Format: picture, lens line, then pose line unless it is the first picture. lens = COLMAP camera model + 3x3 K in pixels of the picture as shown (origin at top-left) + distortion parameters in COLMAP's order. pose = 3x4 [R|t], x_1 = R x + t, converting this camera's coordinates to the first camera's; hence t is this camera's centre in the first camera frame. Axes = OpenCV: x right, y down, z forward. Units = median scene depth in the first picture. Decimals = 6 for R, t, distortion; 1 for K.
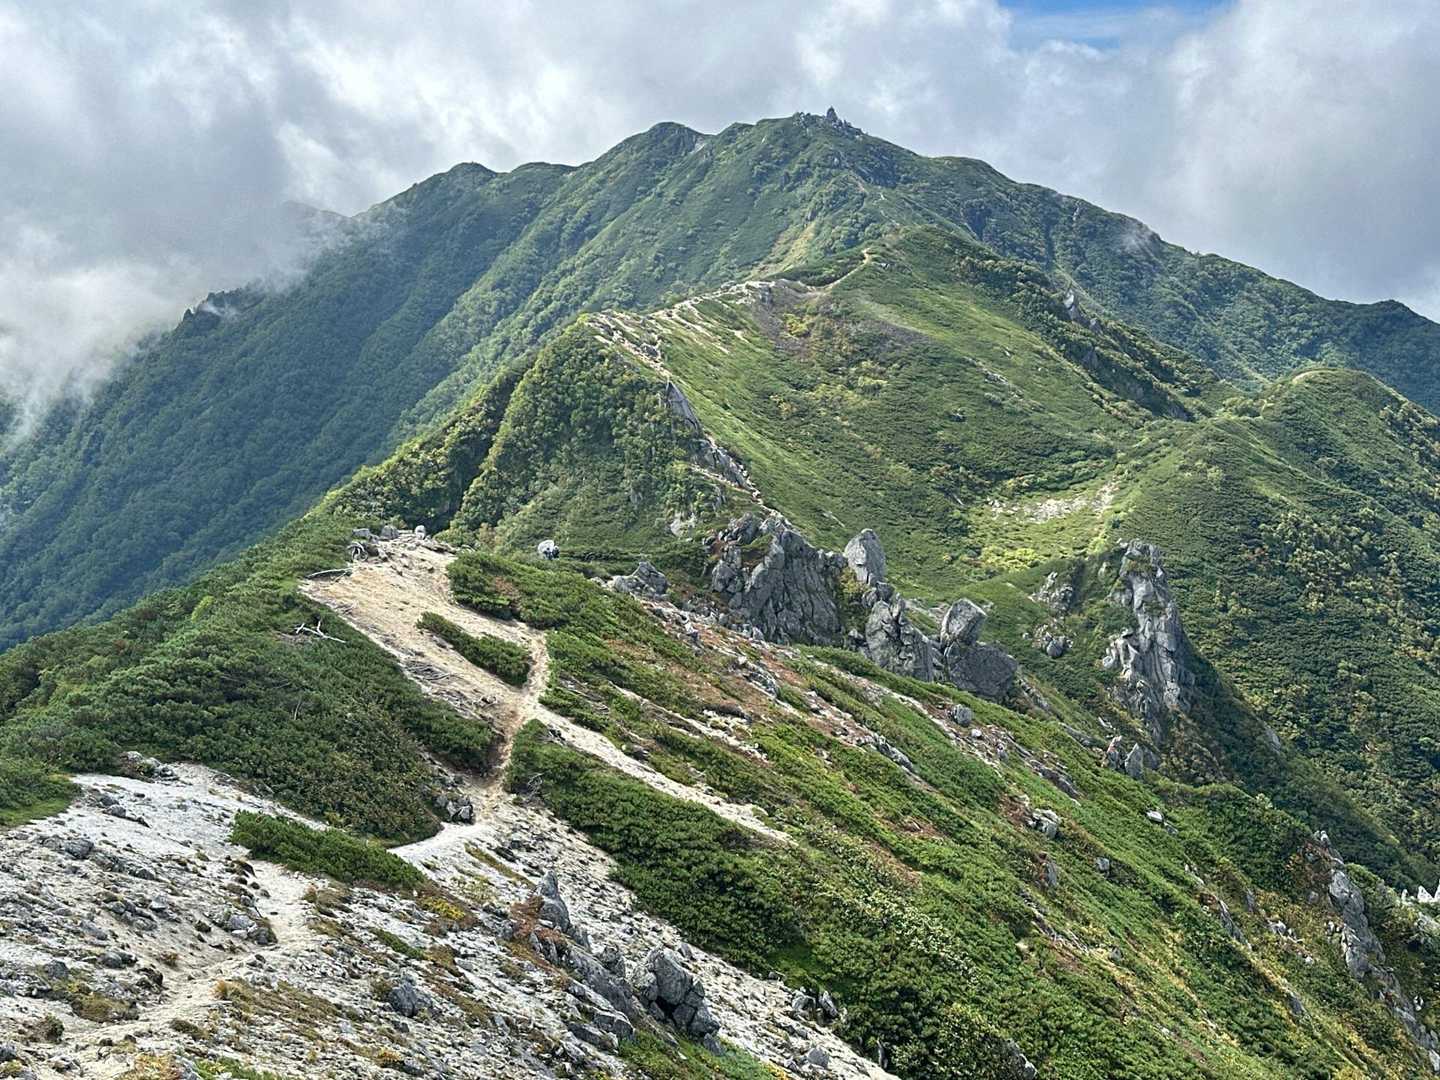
lens RADIAL K [[1394.1, 0, 720.0], [0, 1394.1, 540.0], [0, 0, 1]] dist [0.034601, -0.002460]
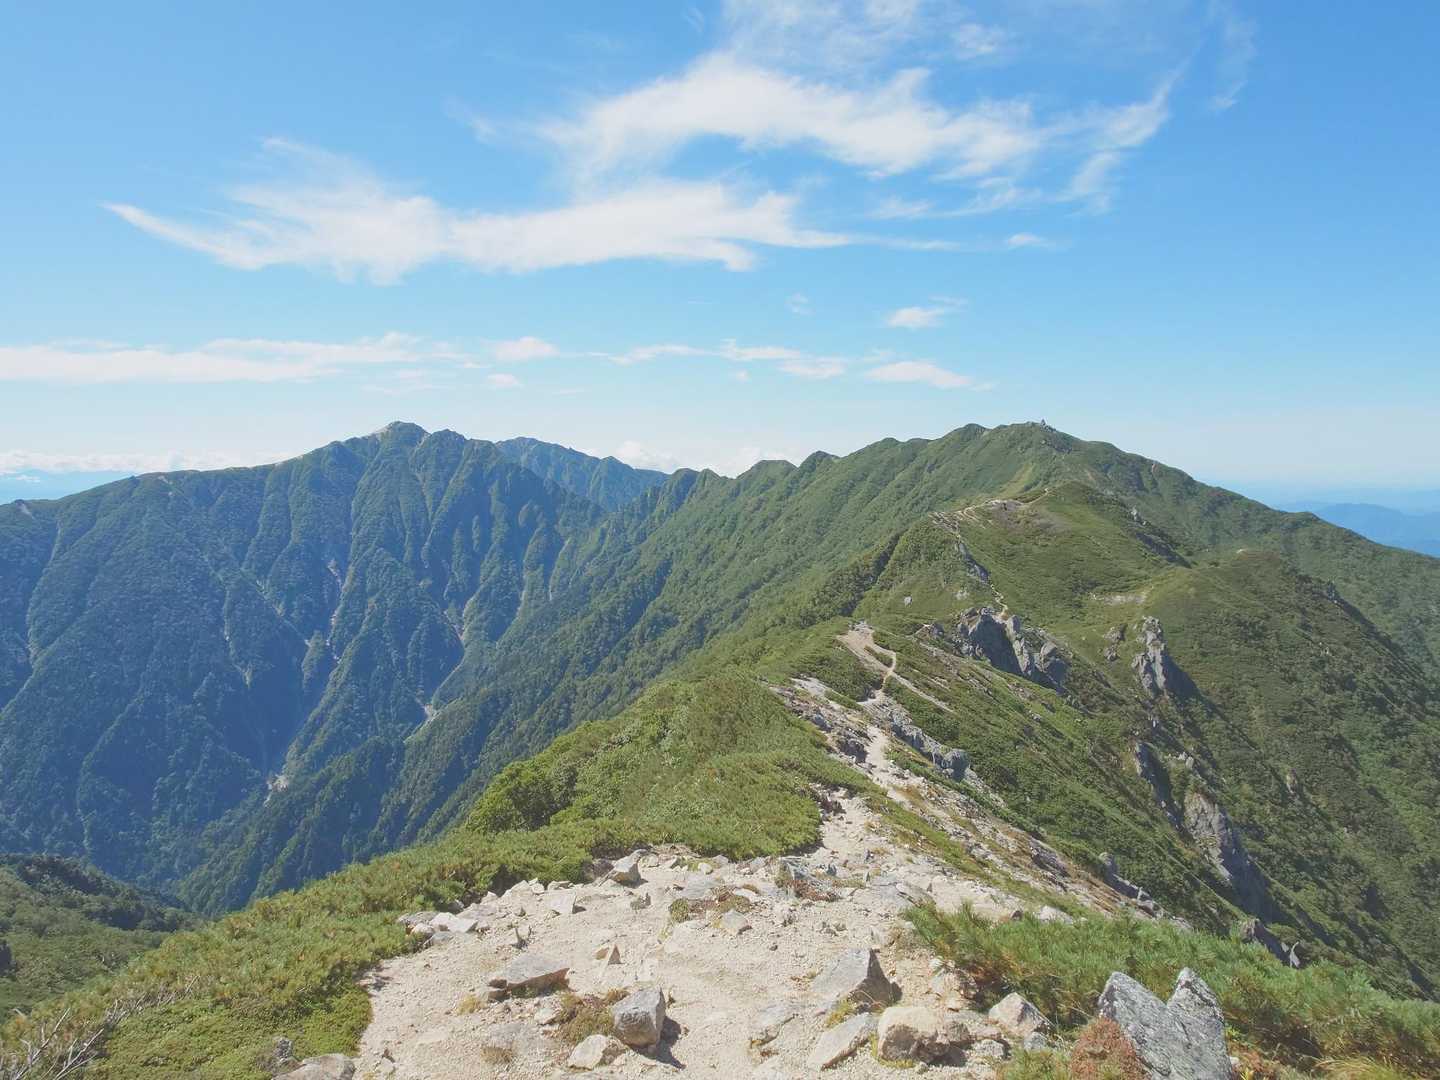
lens RADIAL K [[1394.1, 0, 720.0], [0, 1394.1, 540.0], [0, 0, 1]] dist [0.034601, -0.002460]
pose [[0.955786, 0.081458, -0.282555, 0.259462], [-0.058592, 0.994354, 0.088466, -0.304844], [0.288166, -0.067999, 0.955163, -1.538074]]
